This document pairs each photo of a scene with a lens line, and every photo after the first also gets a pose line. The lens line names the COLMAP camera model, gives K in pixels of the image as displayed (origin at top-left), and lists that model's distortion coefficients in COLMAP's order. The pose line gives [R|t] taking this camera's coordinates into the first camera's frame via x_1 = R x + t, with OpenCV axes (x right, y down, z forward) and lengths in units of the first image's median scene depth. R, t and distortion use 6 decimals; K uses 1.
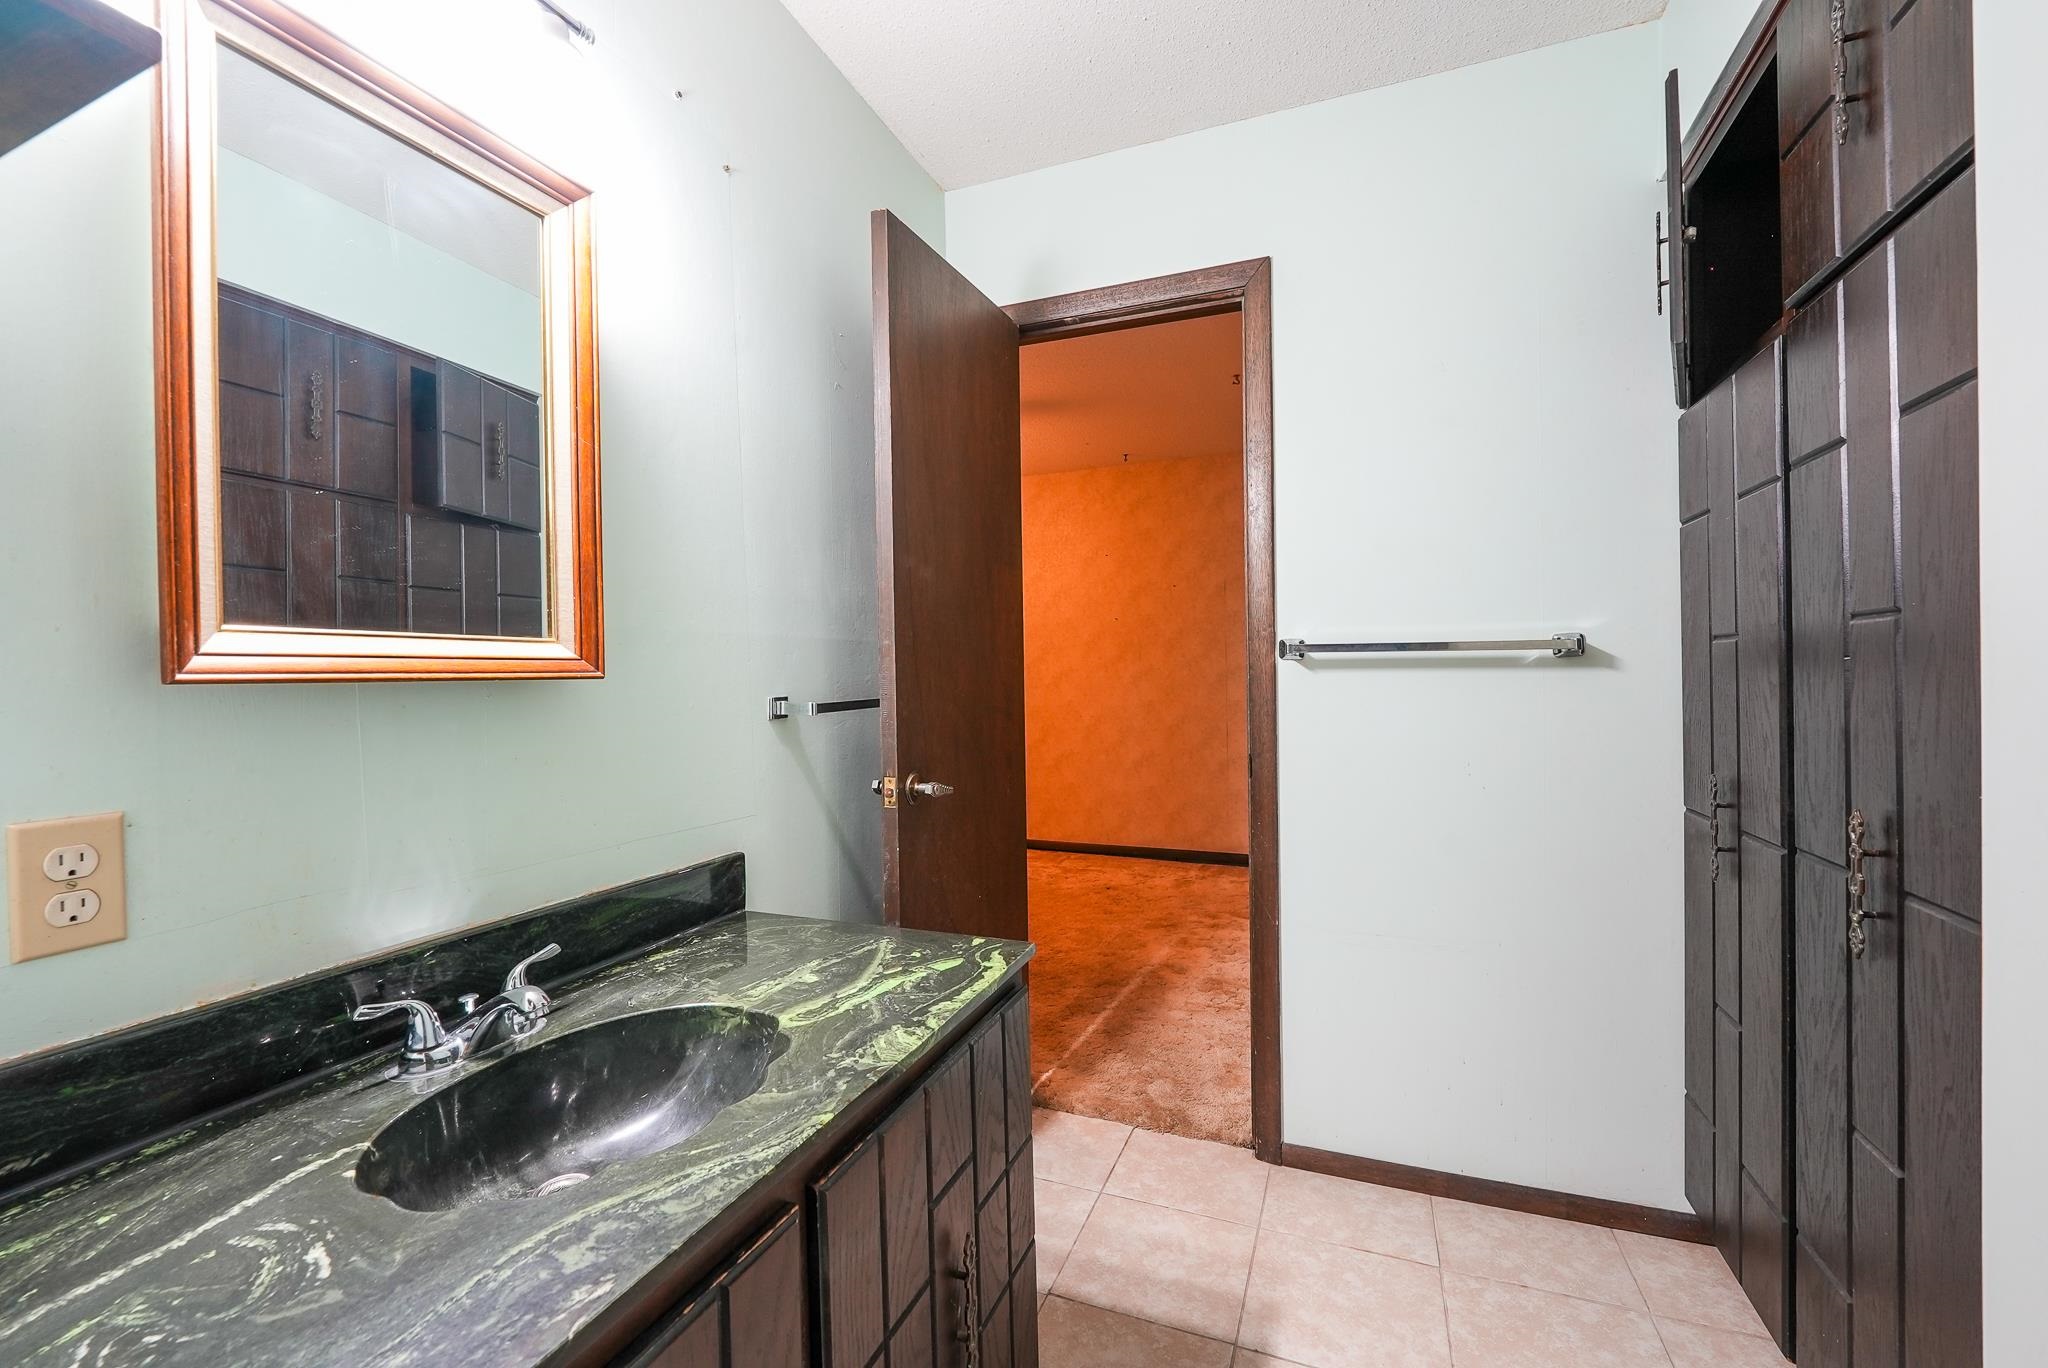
lens RADIAL K [[833.5, 0, 1020.4], [0, 833.5, 679.4], [0, 0, 1]] dist [-0.006914, -0.002674]
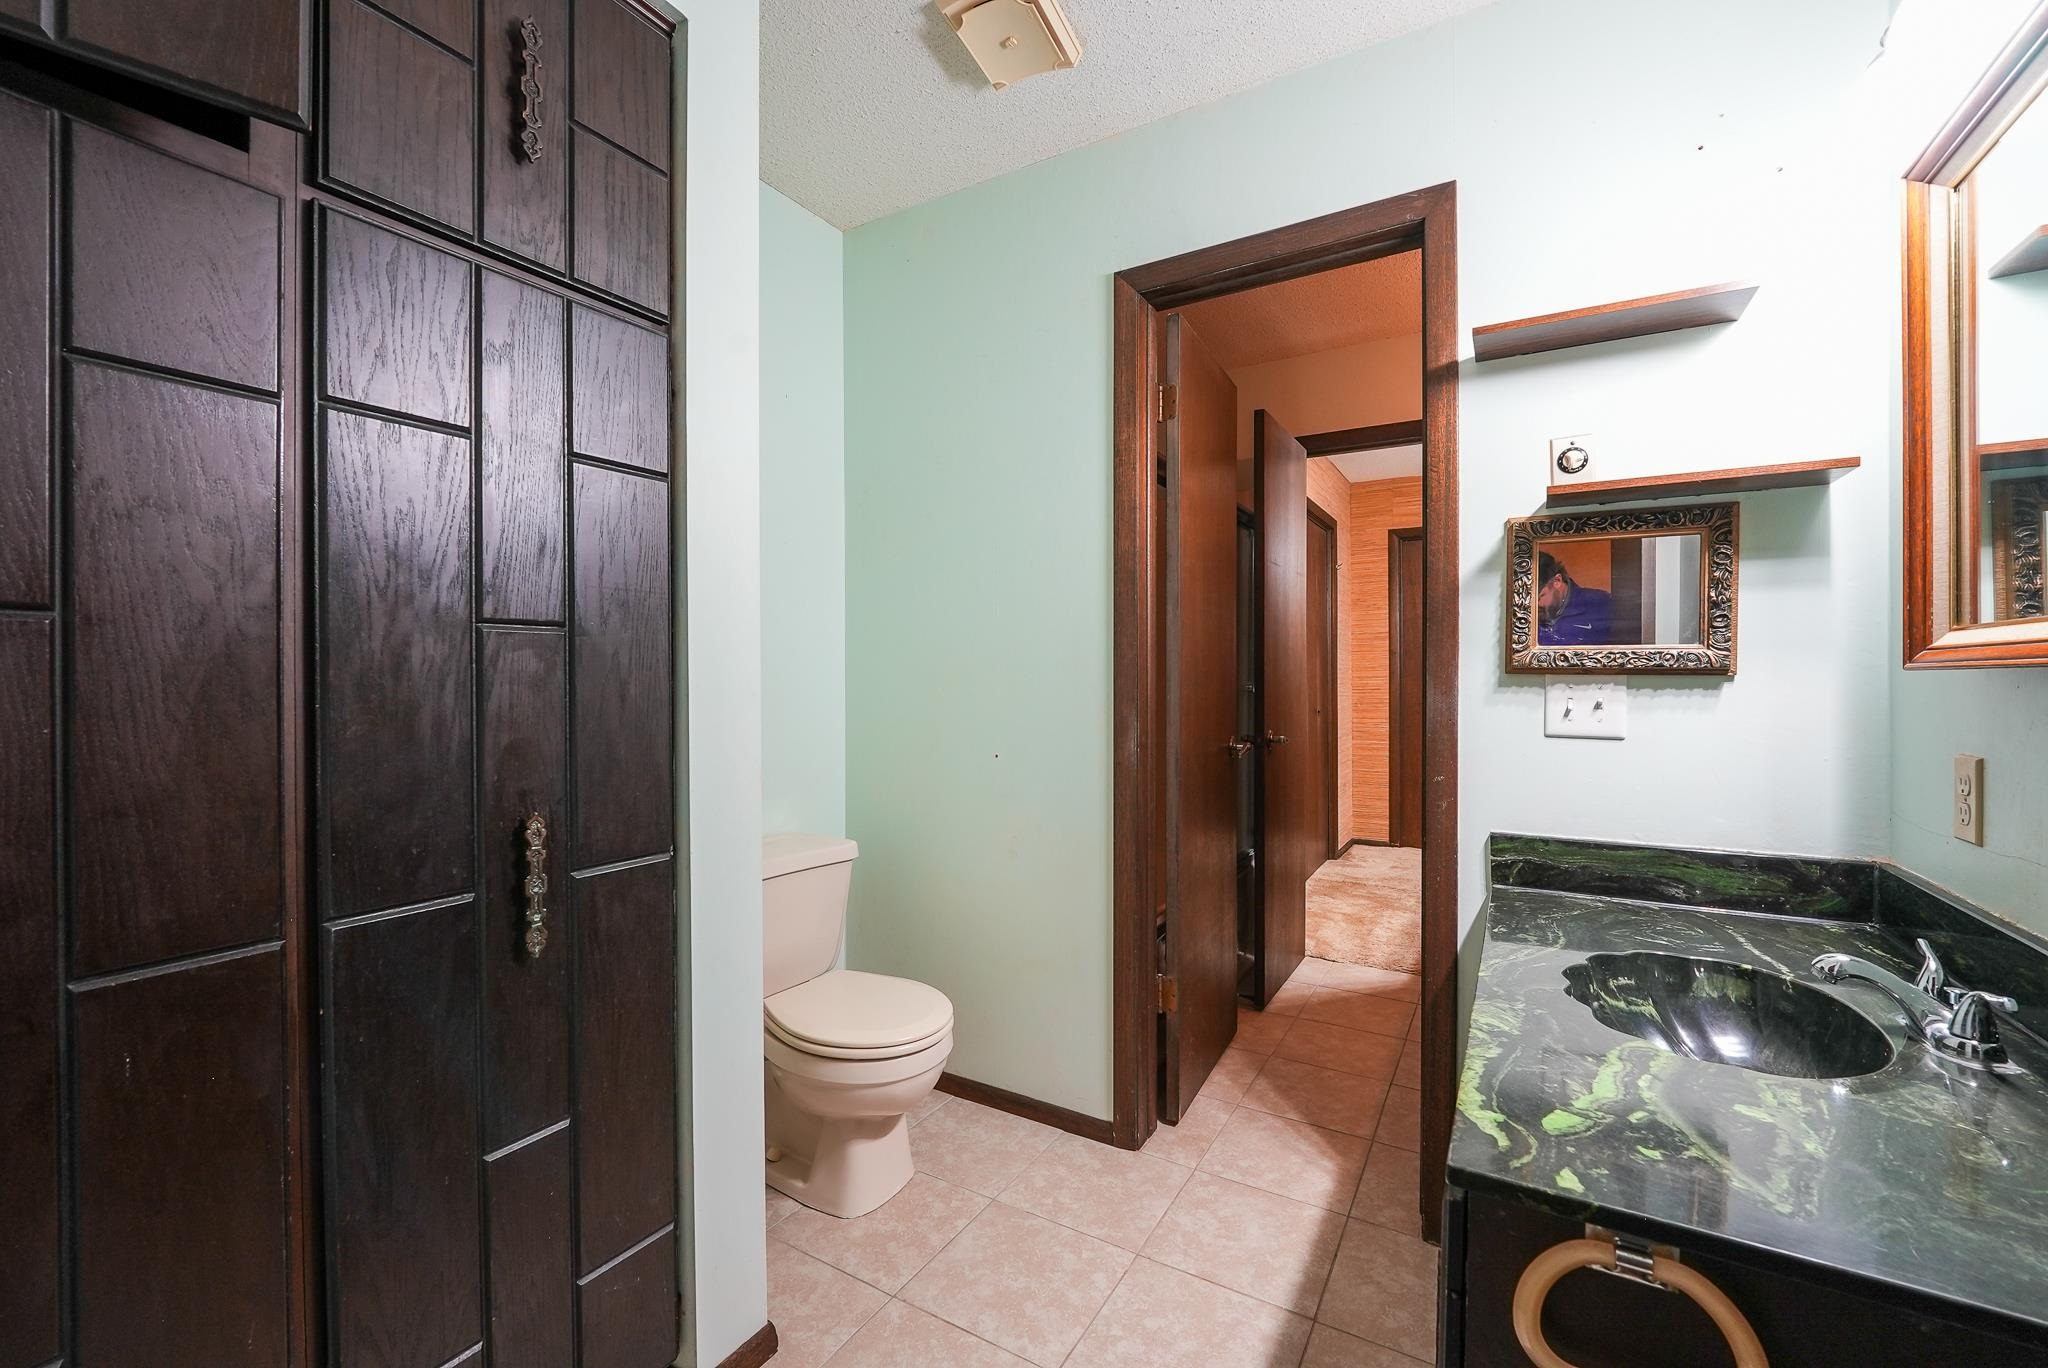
lens RADIAL K [[833.5, 0, 1031.5], [0, 833.5, 683.6], [0, 0, 1]] dist [-0.006914, -0.002674]
pose [[-0.989507, 0.012480, 0.143945, 0.231823], [0.013890, 0.999865, 0.008800, -0.002856], [-0.143816, 0.010707, -0.989547, 1.792775]]
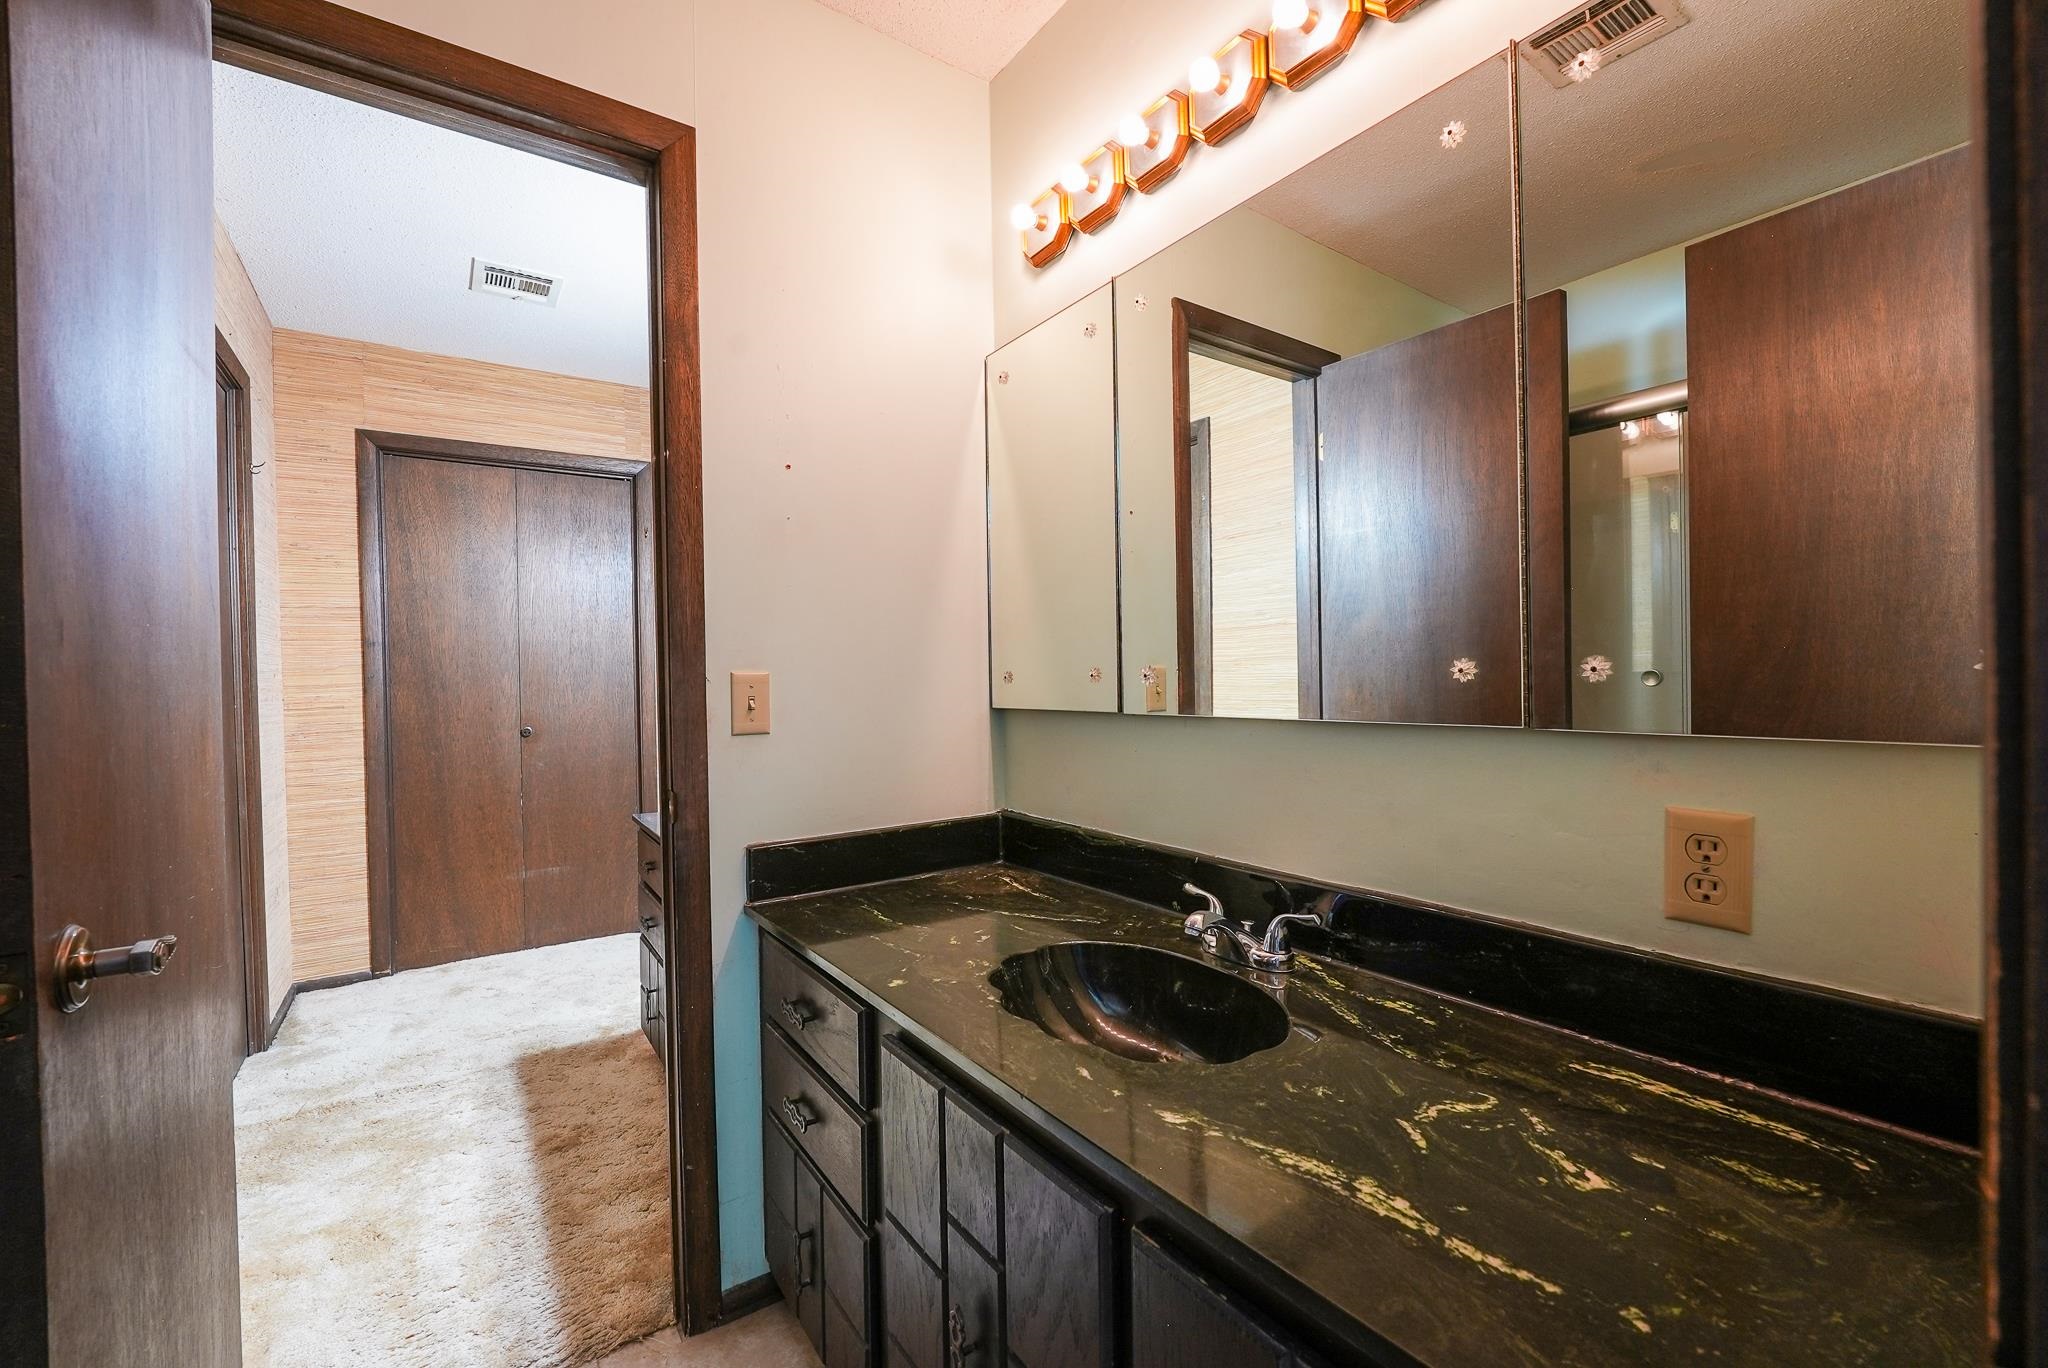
lens RADIAL K [[833.5, 0, 1023.2], [0, 833.5, 681.9], [0, 0, 1]] dist [-0.006914, -0.002674]
pose [[-0.542560, 0.029762, -0.839490, 0.147519], [0.014006, 0.999554, 0.026384, -0.010691], [0.839900, 0.002557, -0.542735, 1.165436]]
